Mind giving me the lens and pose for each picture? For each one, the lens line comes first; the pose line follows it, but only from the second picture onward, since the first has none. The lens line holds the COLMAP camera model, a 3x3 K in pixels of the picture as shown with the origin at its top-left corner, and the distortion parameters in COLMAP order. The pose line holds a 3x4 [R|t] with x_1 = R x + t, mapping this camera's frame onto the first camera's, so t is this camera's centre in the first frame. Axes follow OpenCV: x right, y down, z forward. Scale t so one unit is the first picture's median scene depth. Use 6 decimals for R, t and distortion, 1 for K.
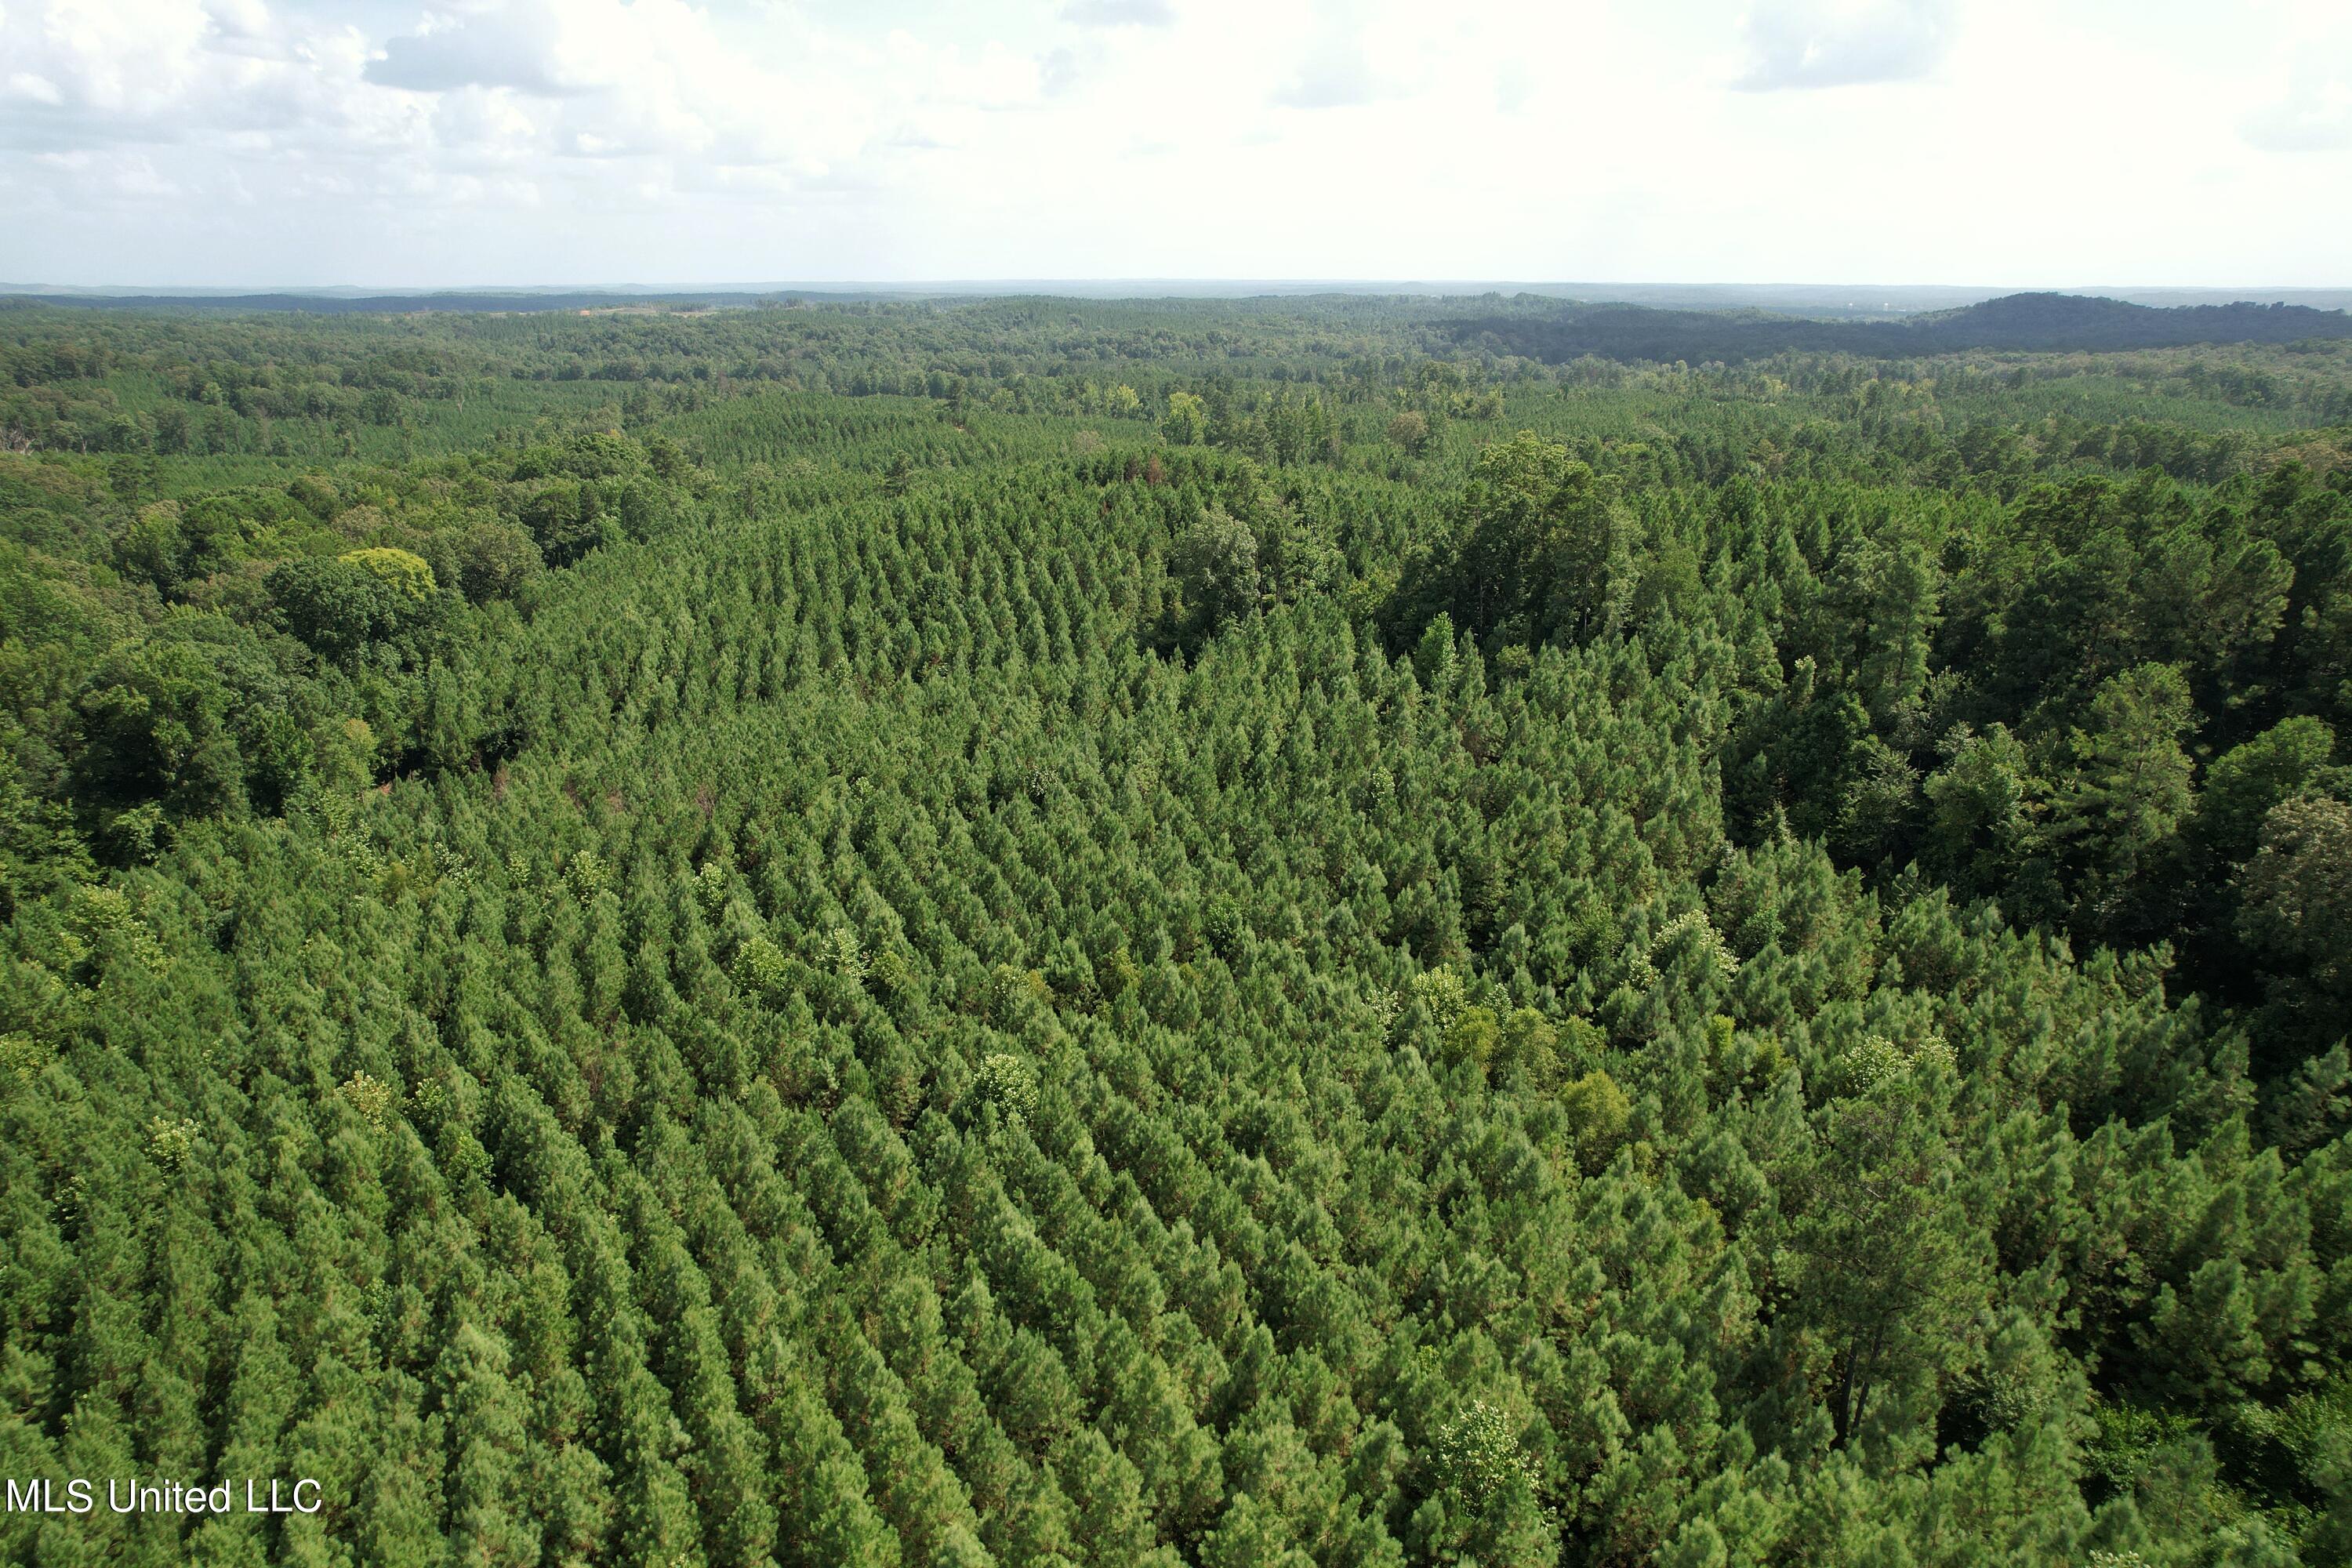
lens RADIAL K [[1508.7, 0, 1183.5], [0, 1508.7, 795.3], [0, 0, 1]] dist [-0.077800, 0.072560]
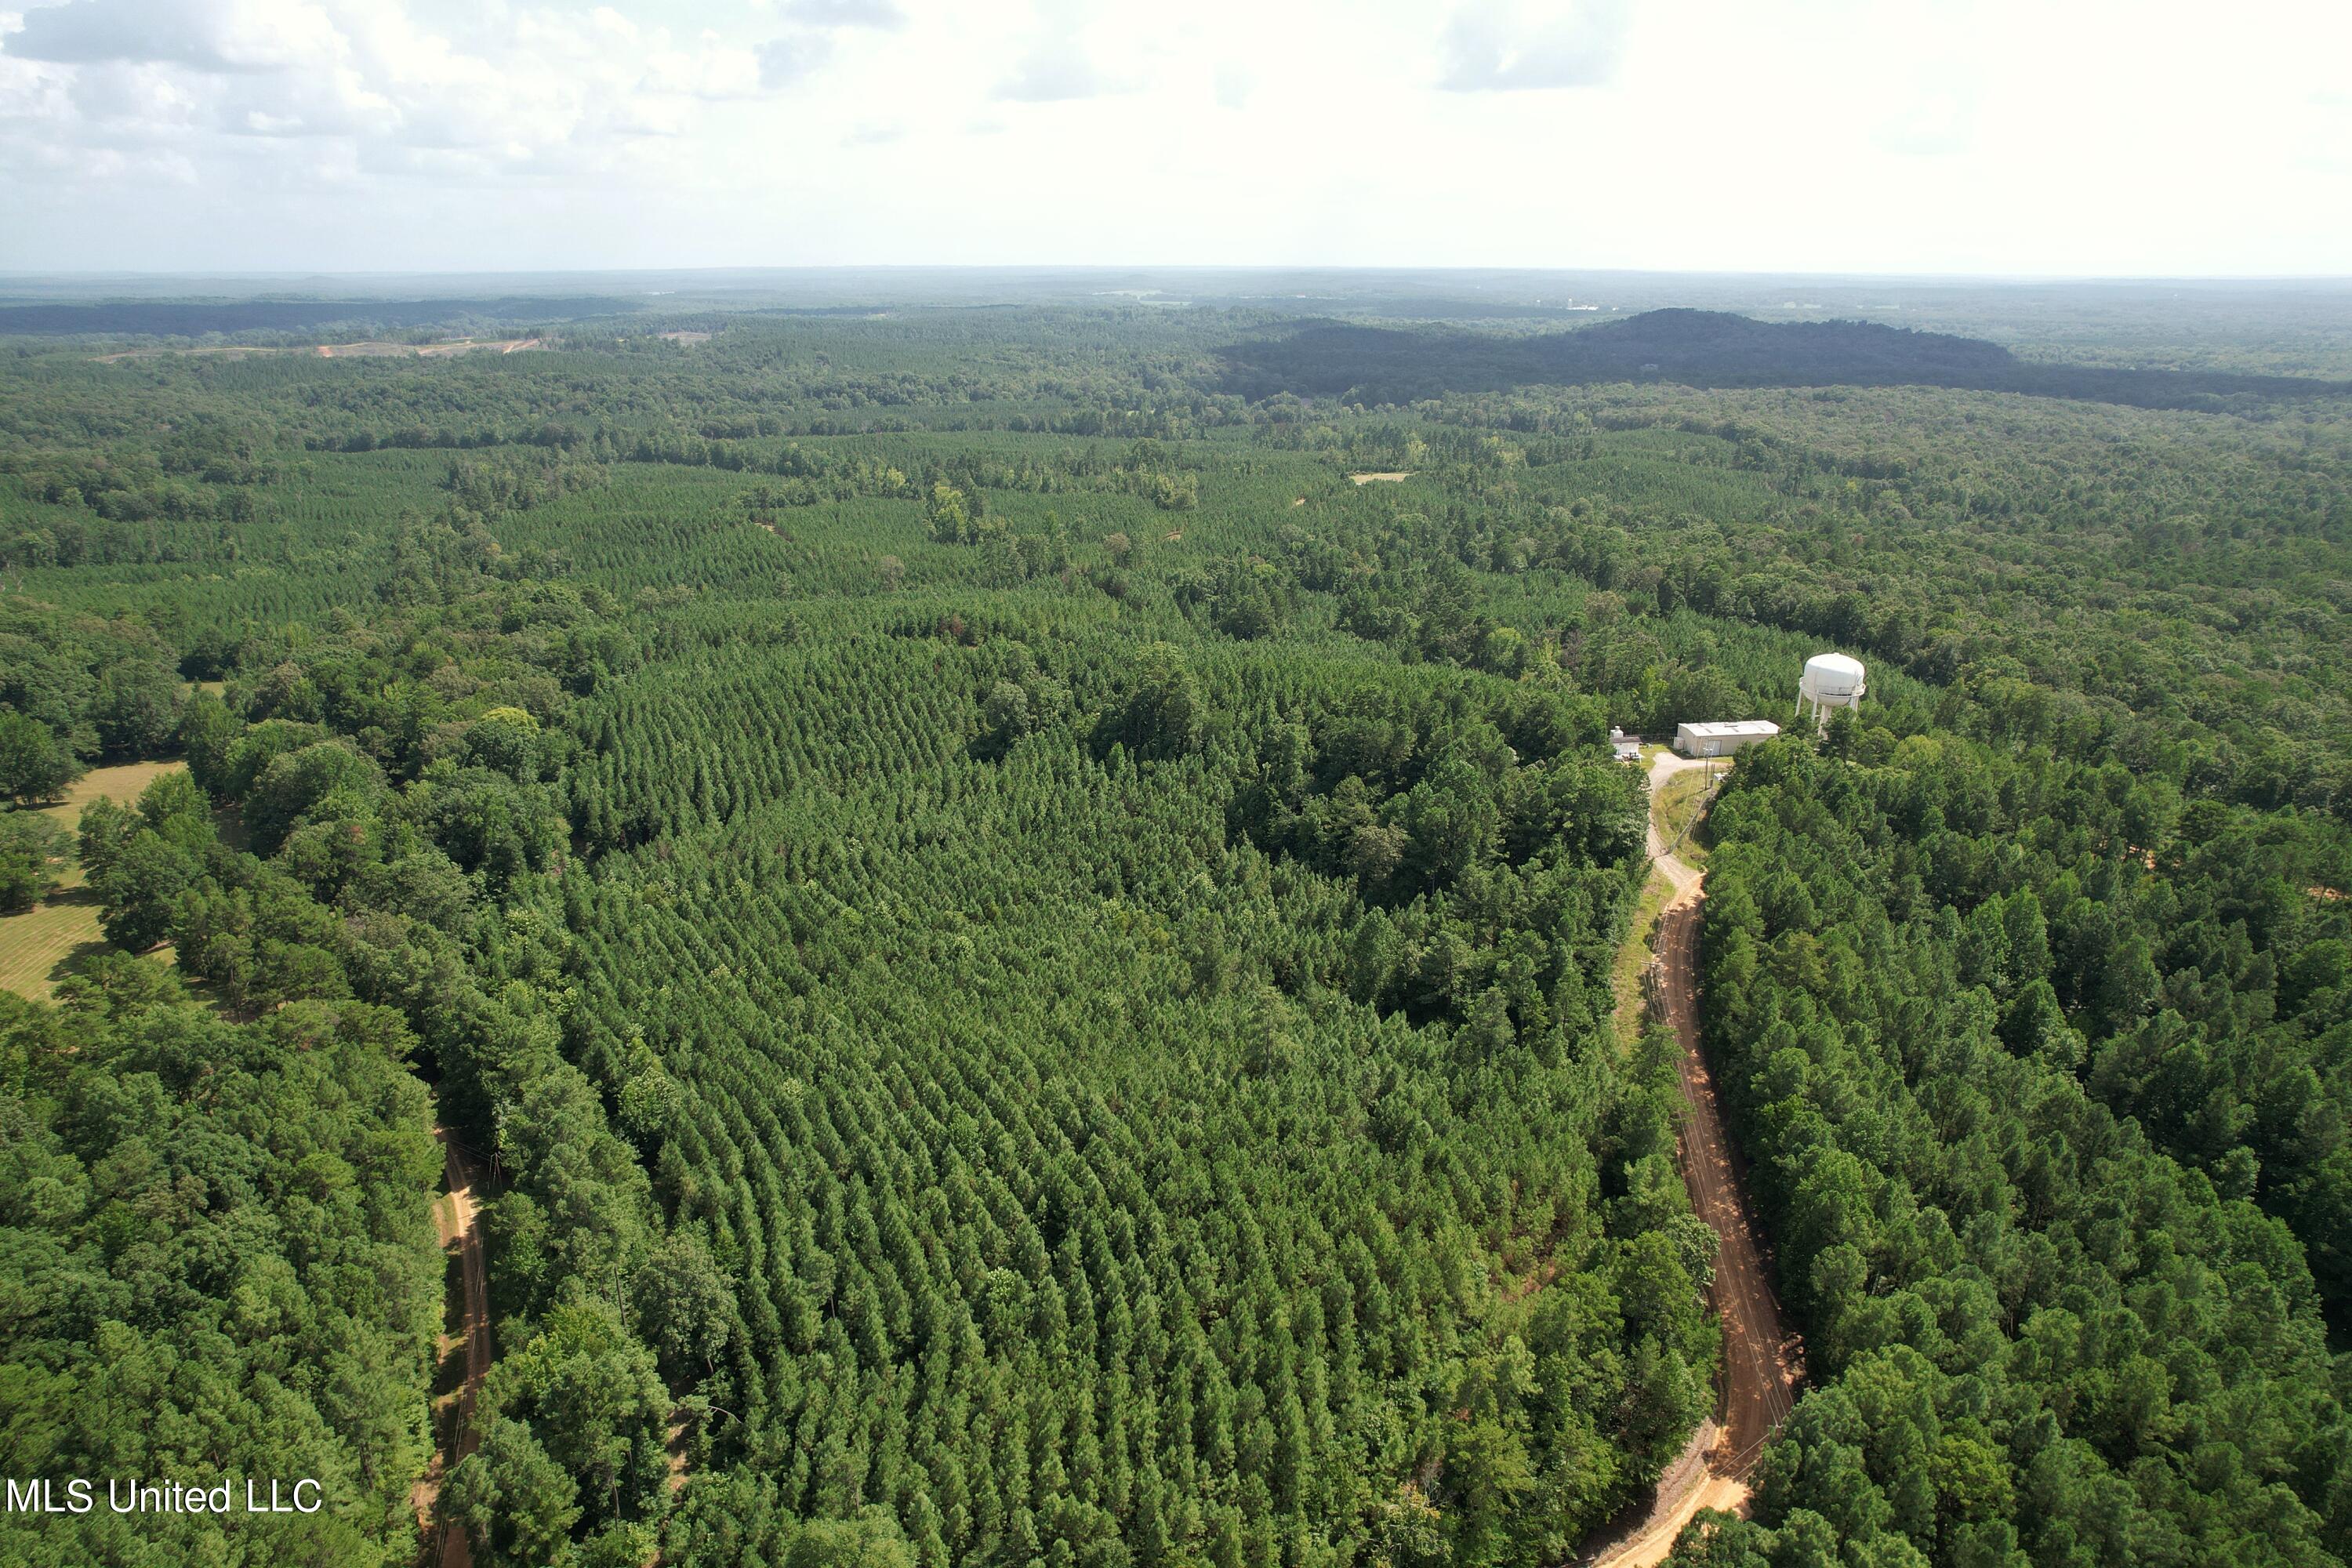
lens RADIAL K [[1508.7, 0, 1183.5], [0, 1508.7, 795.3], [0, 0, 1]] dist [-0.077800, 0.072560]
pose [[0.985225, -0.058410, 0.160997, -0.095213], [0.056519, 0.998268, 0.016300, -0.080808], [-0.161670, -0.006960, 0.986820, -1.245500]]
